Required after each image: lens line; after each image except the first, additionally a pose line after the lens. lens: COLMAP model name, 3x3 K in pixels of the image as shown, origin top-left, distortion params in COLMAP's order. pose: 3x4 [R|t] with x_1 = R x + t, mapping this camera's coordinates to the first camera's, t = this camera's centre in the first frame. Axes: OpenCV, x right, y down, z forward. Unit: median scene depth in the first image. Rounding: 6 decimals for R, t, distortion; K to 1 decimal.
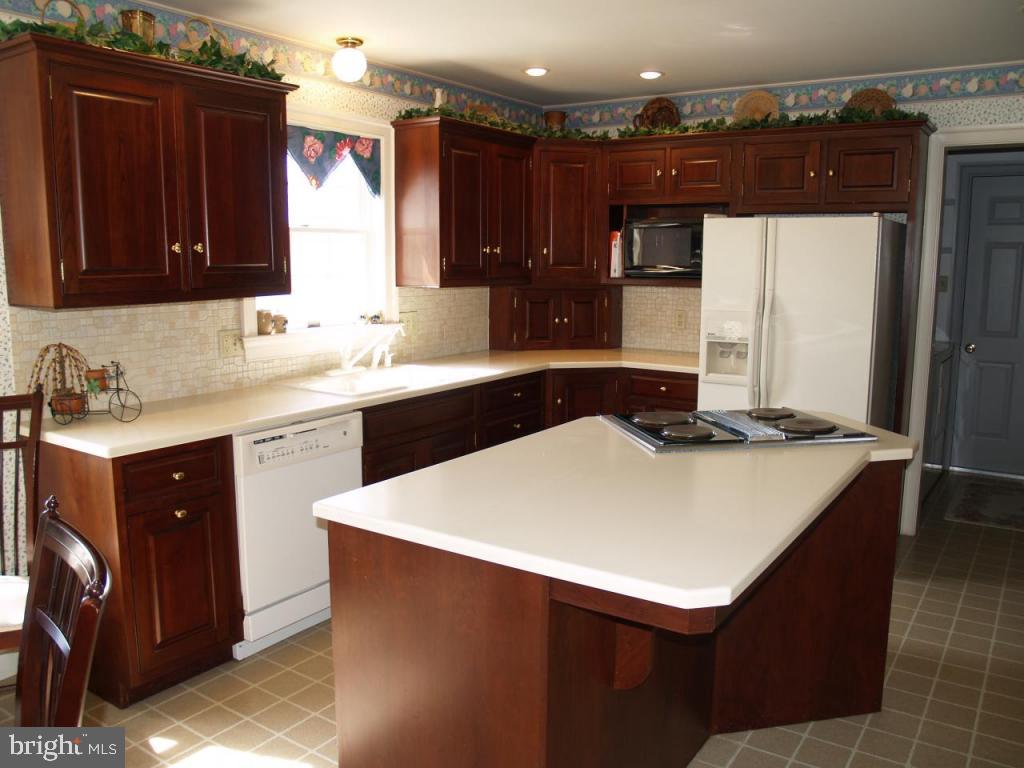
lens RADIAL K [[836.3, 0, 509.4], [0, 836.3, 387.1], [0, 0, 1]] dist [-0.126556, 0.078757]
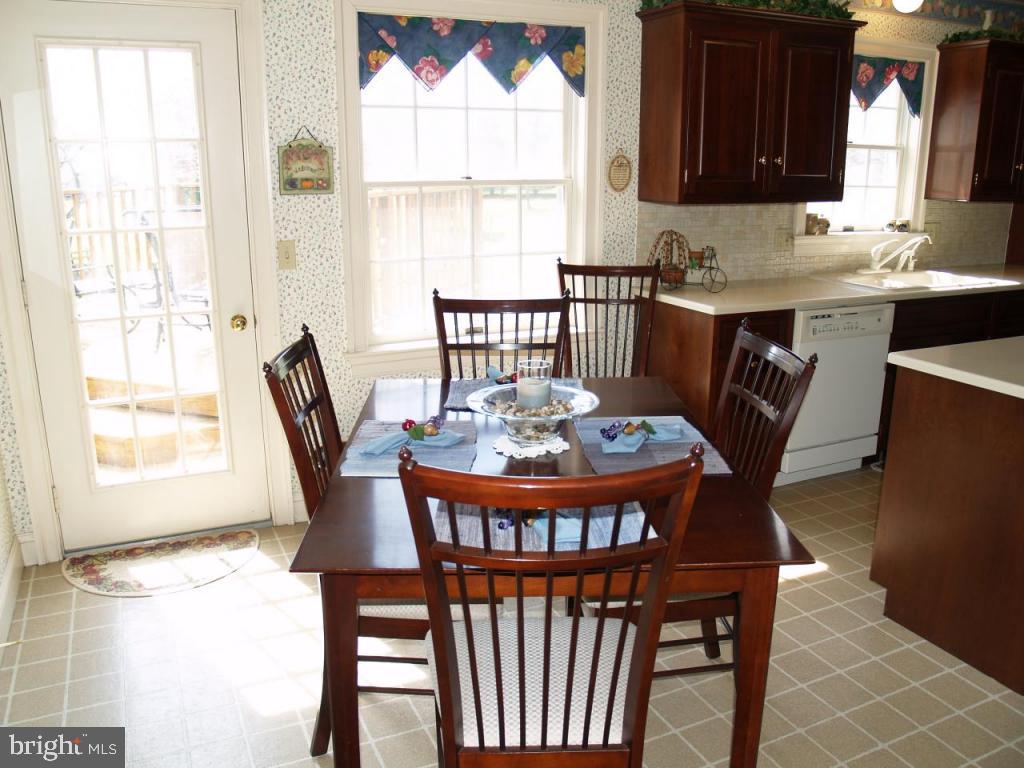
lens RADIAL K [[836.3, 0, 511.7], [0, 836.3, 386.5], [0, 0, 1]] dist [-0.126556, 0.078757]
pose [[0.859243, 0.129025, -0.495029, -0.048131], [-0.076205, 0.989157, 0.125544, 0.035851], [0.505859, -0.070149, 0.859759, -0.241939]]
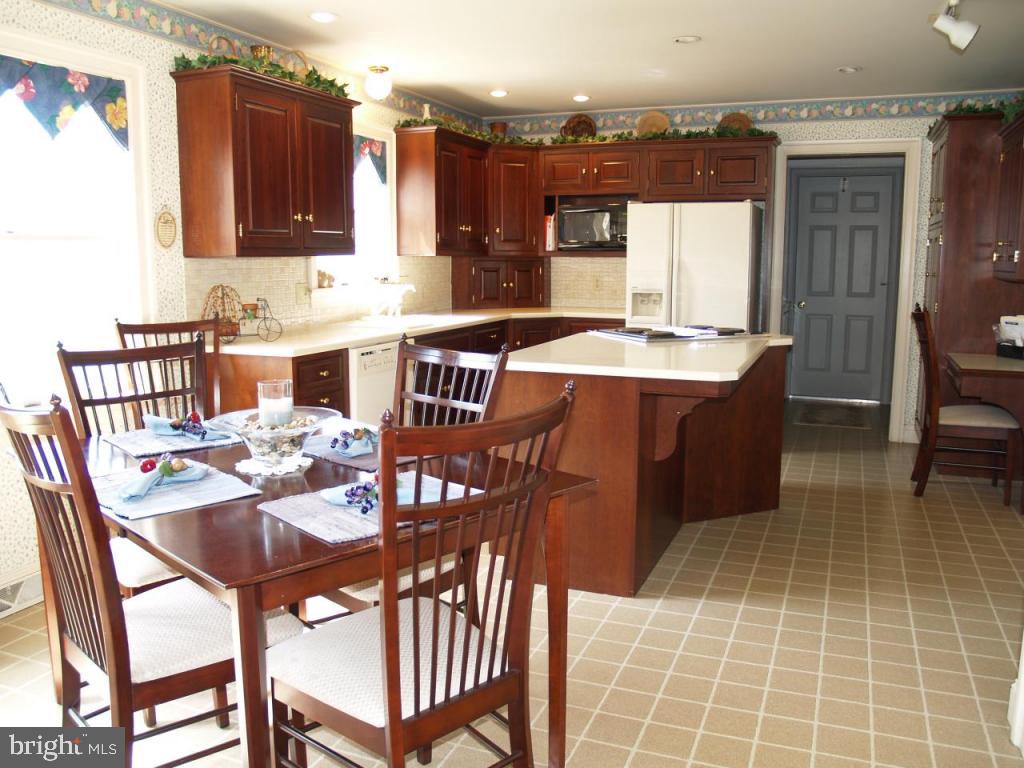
lens RADIAL K [[836.3, 0, 509.7], [0, 836.3, 387.3], [0, 0, 1]] dist [-0.126556, 0.078757]
pose [[0.978495, -0.035685, 0.203158, -0.262050], [0.035643, 0.999357, 0.003865, 0.094409], [-0.203165, 0.003459, 0.979138, -0.334733]]
